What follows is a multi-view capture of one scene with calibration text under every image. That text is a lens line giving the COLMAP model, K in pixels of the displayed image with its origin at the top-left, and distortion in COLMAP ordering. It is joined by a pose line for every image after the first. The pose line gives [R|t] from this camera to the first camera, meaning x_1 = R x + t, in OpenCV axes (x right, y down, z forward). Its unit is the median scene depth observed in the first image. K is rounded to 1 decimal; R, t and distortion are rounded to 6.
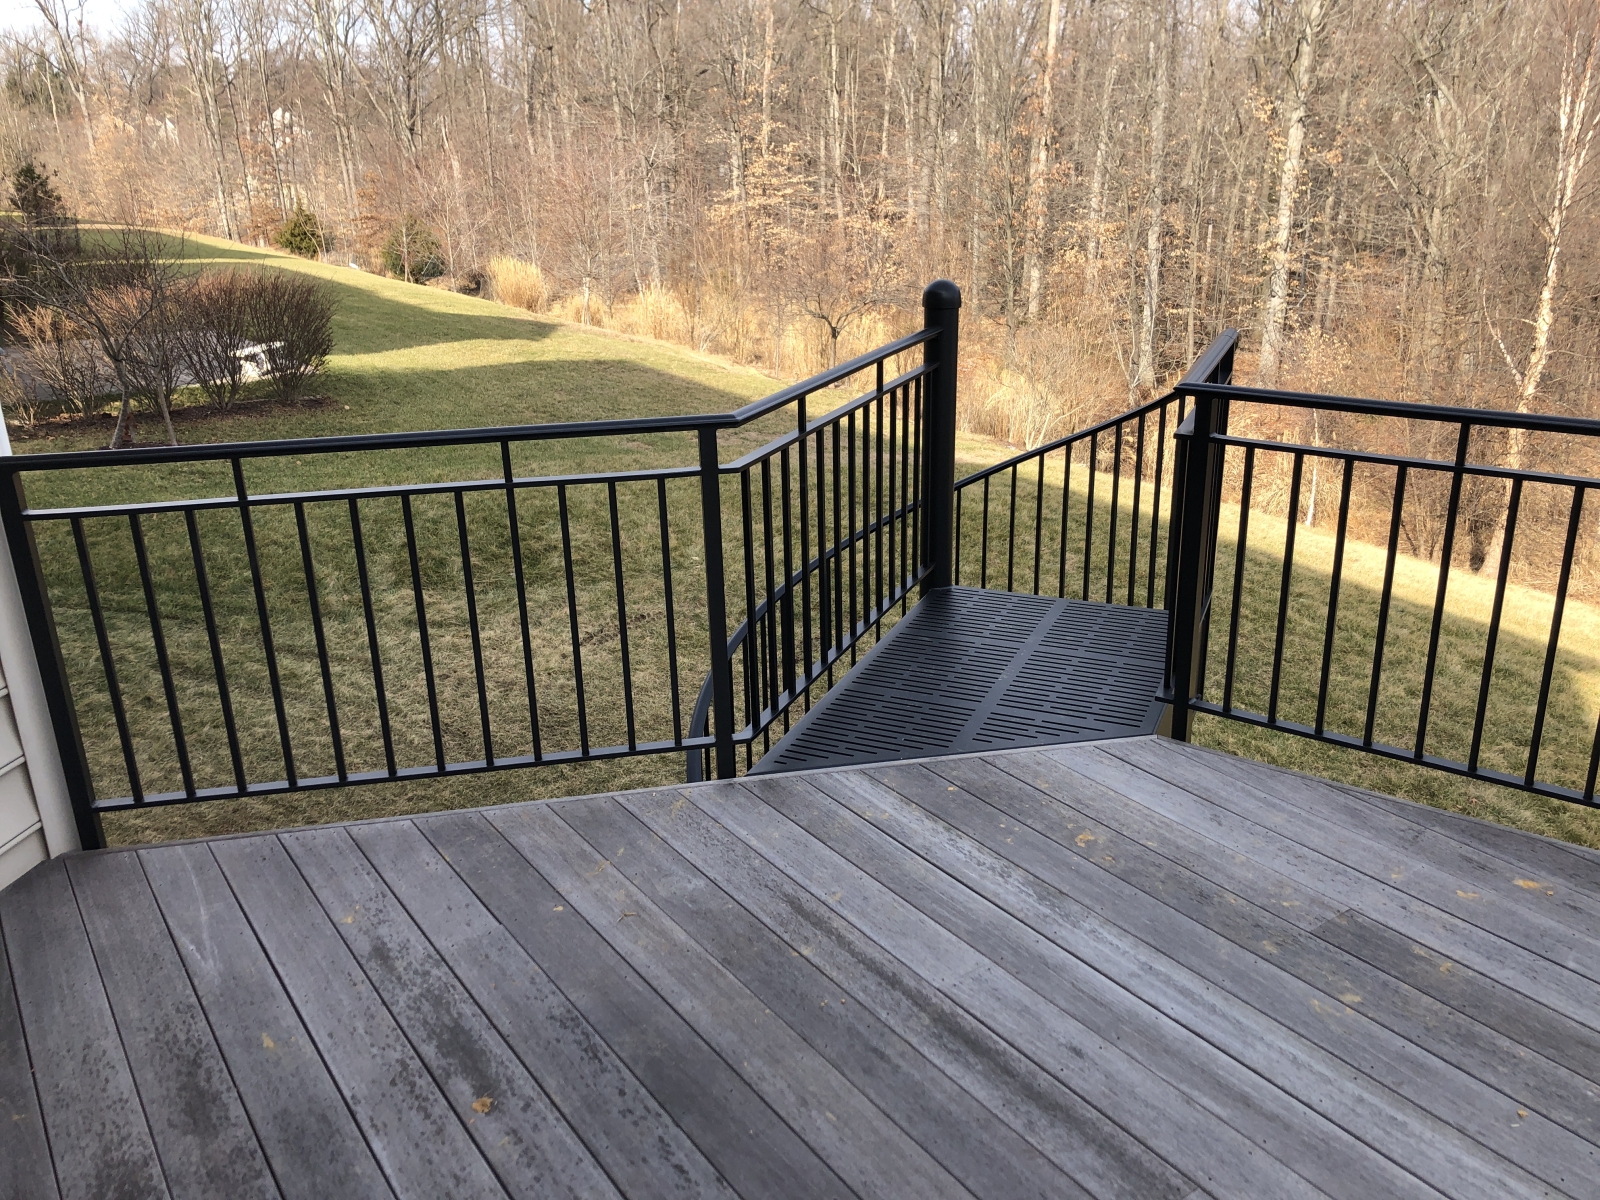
lens RADIAL K [[1297.4, 0, 804.4], [0, 1297.4, 600.1], [0, 0, 1]] dist [0.005603, -0.005108]
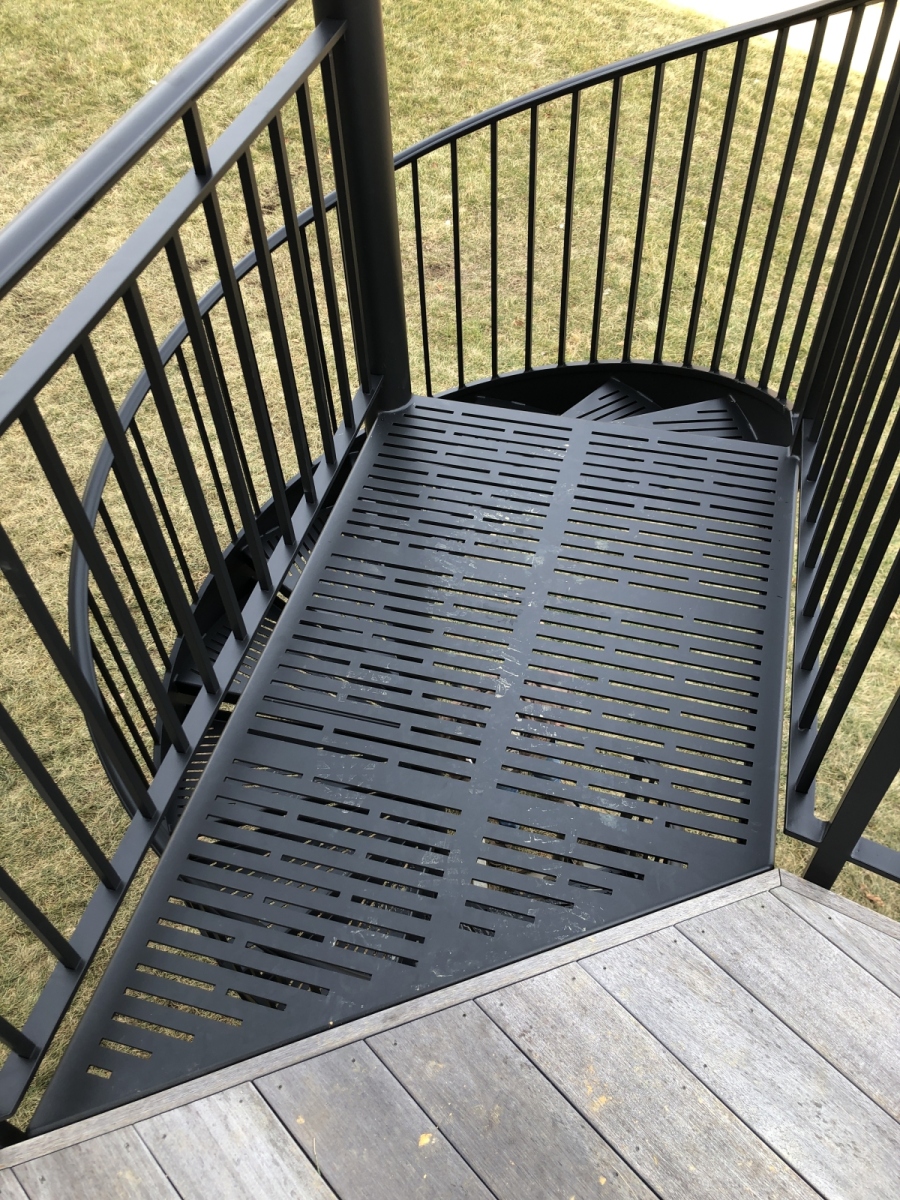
lens RADIAL K [[973.0, 0, 442.1], [0, 973.0, 603.4], [0, 0, 1]] dist [0.005603, -0.005108]
pose [[0.989613, -0.119565, 0.079817, 0.026351], [0.063241, 0.860684, 0.505196, -0.056170], [-0.129101, -0.494901, 0.859306, 0.178161]]
